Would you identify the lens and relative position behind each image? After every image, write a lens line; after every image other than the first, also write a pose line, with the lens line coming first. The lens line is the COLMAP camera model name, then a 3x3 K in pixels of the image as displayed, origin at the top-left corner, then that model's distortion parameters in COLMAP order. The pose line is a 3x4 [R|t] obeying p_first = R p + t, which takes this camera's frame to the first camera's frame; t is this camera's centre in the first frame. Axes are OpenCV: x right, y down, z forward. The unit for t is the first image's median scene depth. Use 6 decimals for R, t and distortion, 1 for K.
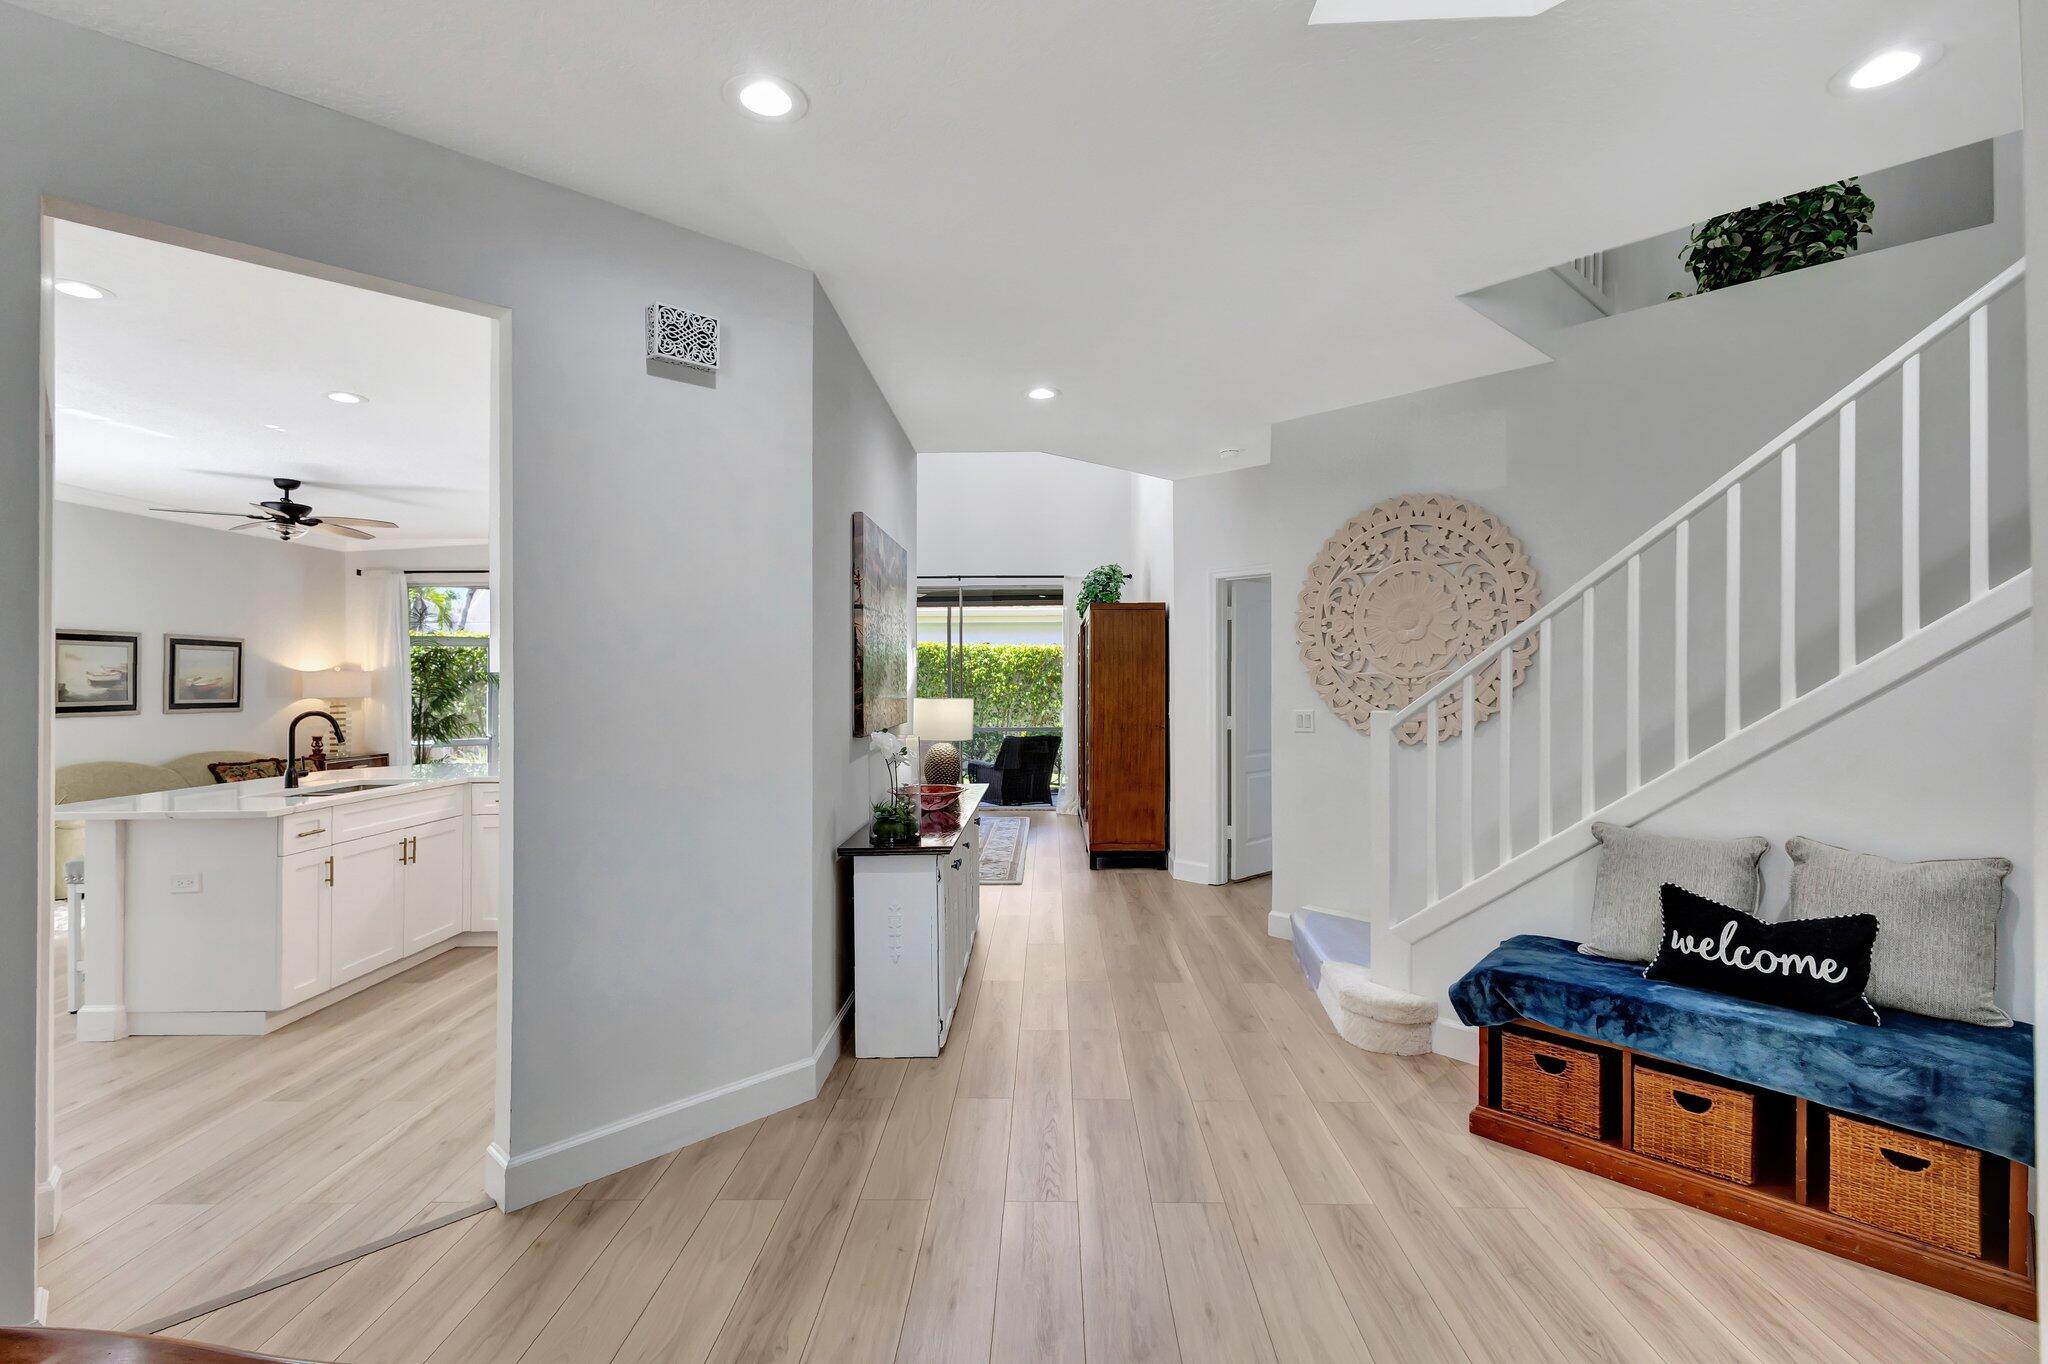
lens RADIAL K [[951.3, 0, 1018.2], [0, 951.3, 662.7], [0, 0, 1]] dist [-0.000748, 0.000159]
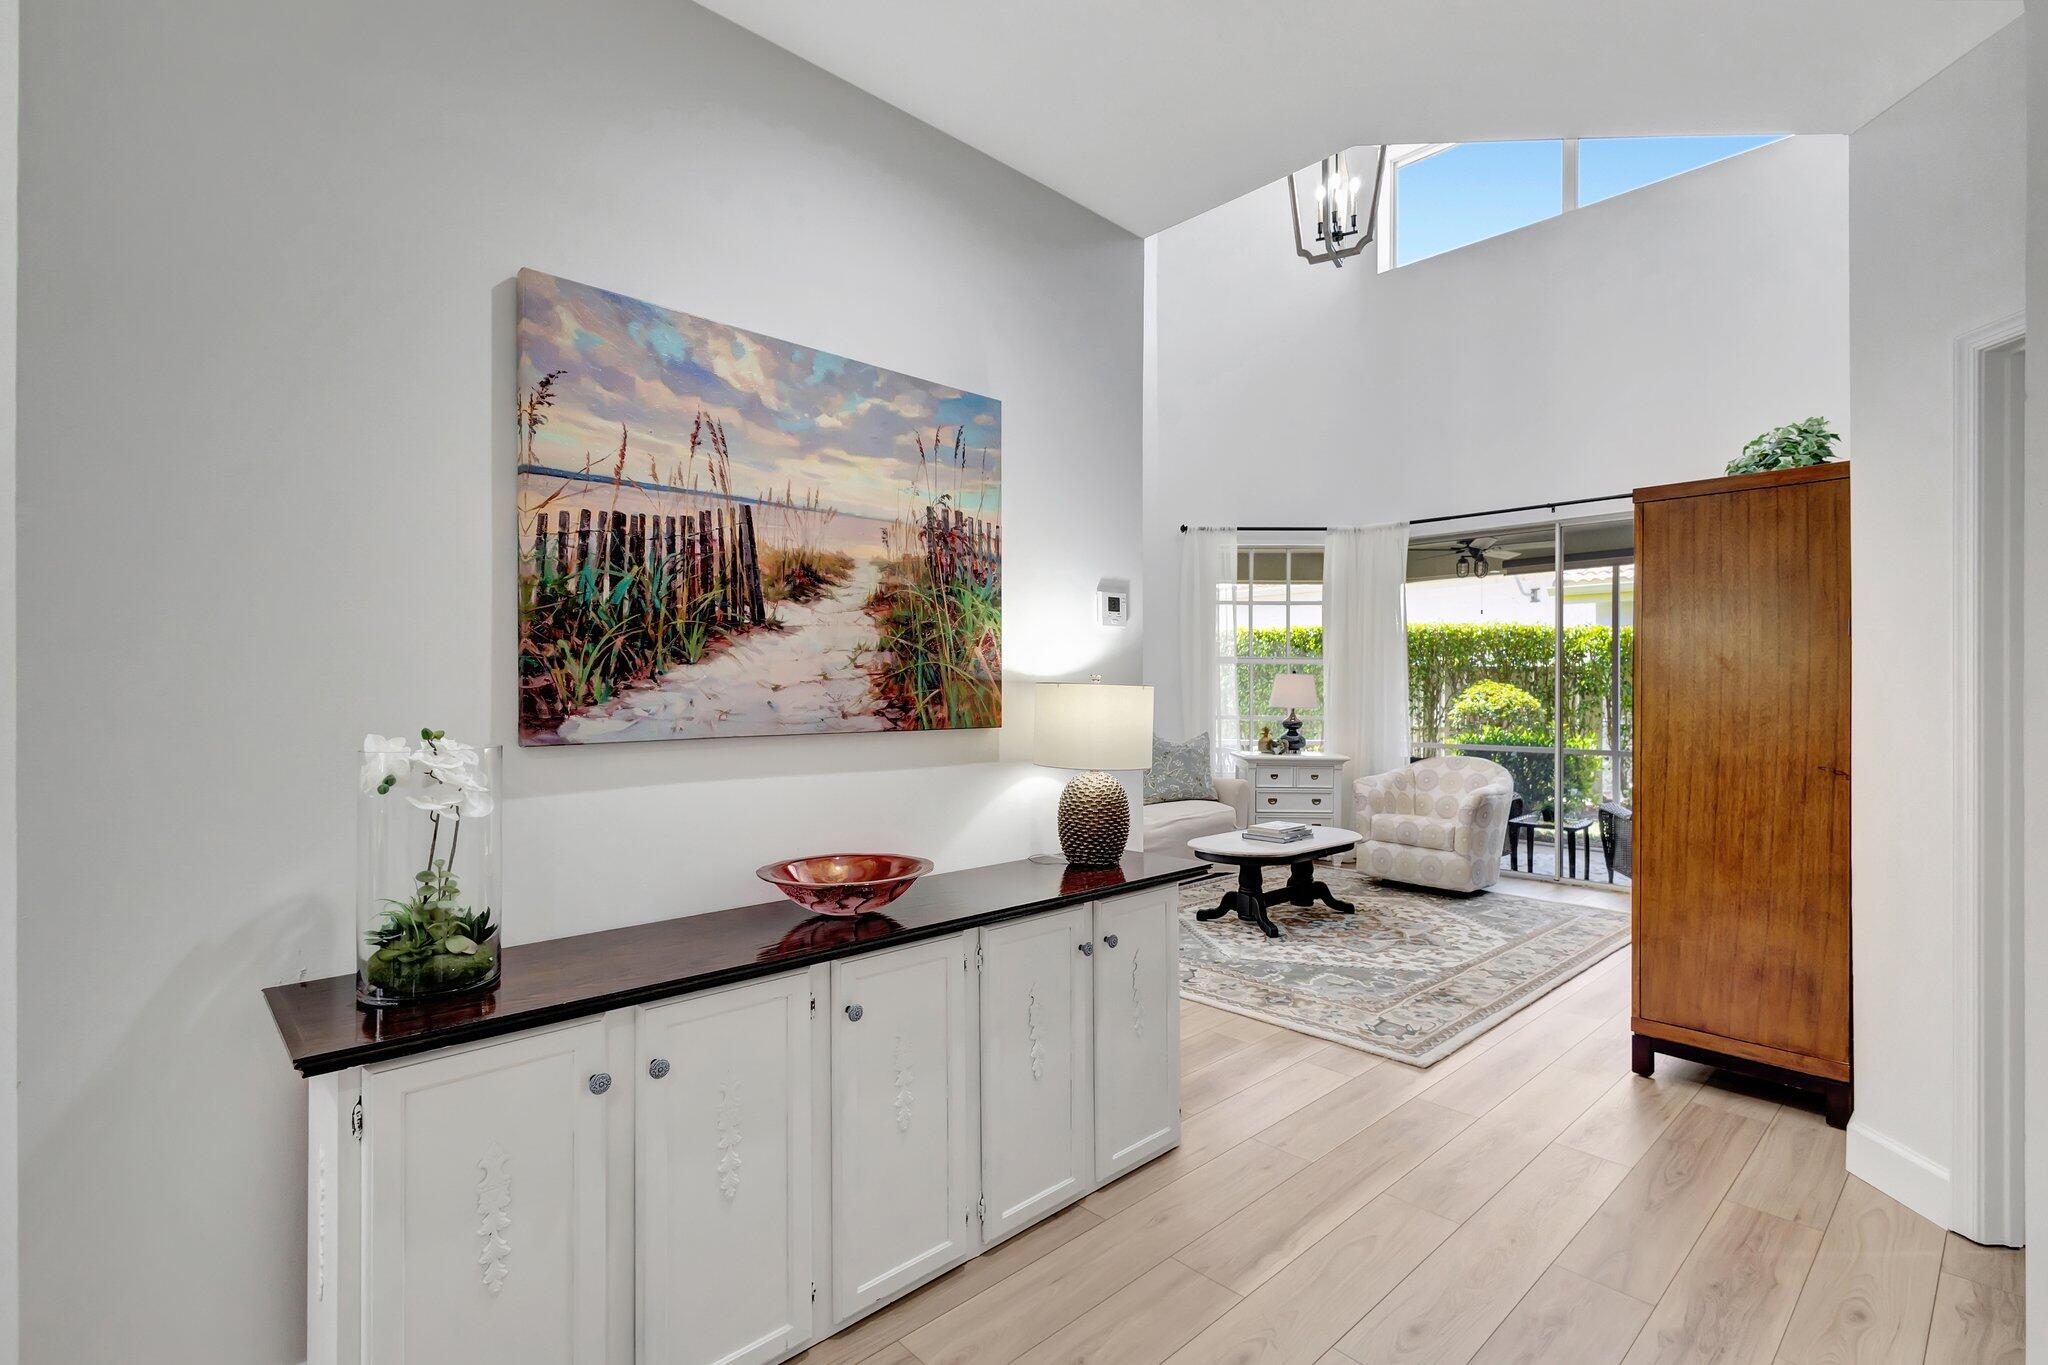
lens RADIAL K [[951.3, 0, 1018.2], [0, 951.3, 663.2], [0, 0, 1]] dist [-0.000748, 0.000159]
pose [[0.704984, -0.005570, -0.709201, 0.177069], [-0.000680, 0.999963, -0.008530, 0.023511], [0.709223, 0.006496, 0.704954, 0.434589]]
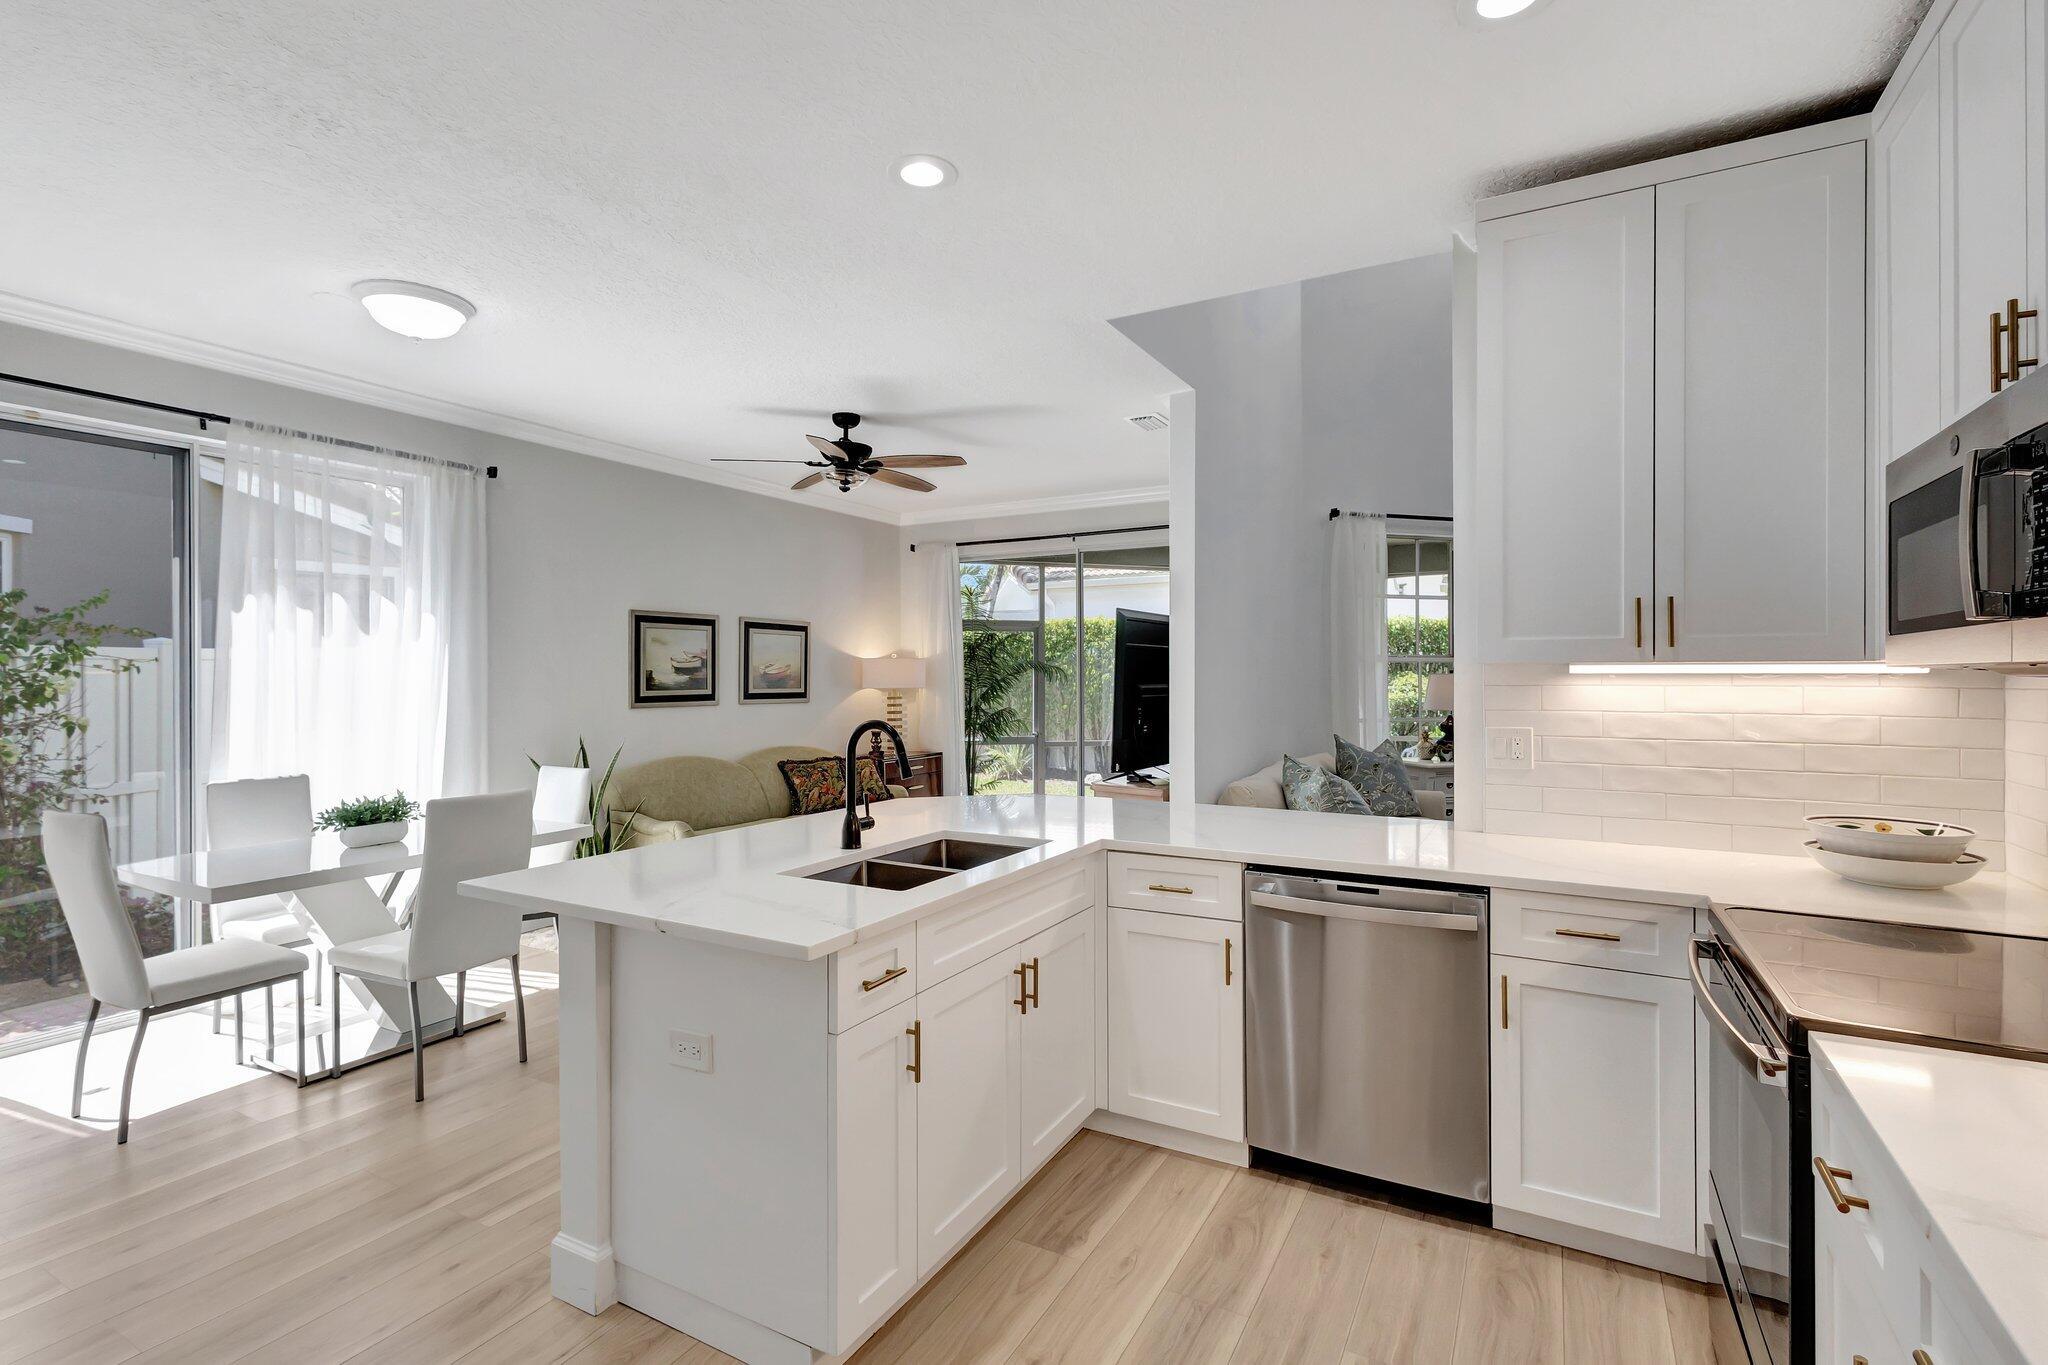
lens RADIAL K [[951.3, 0, 1018.2], [0, 951.3, 663.2], [0, 0, 1]] dist [-0.000748, 0.000159]
pose [[0.886591, 0.001210, -0.462552, -0.246095], [0.003411, 0.999952, 0.009153, 0.007066], [0.462541, -0.009693, 0.886545, 0.323544]]
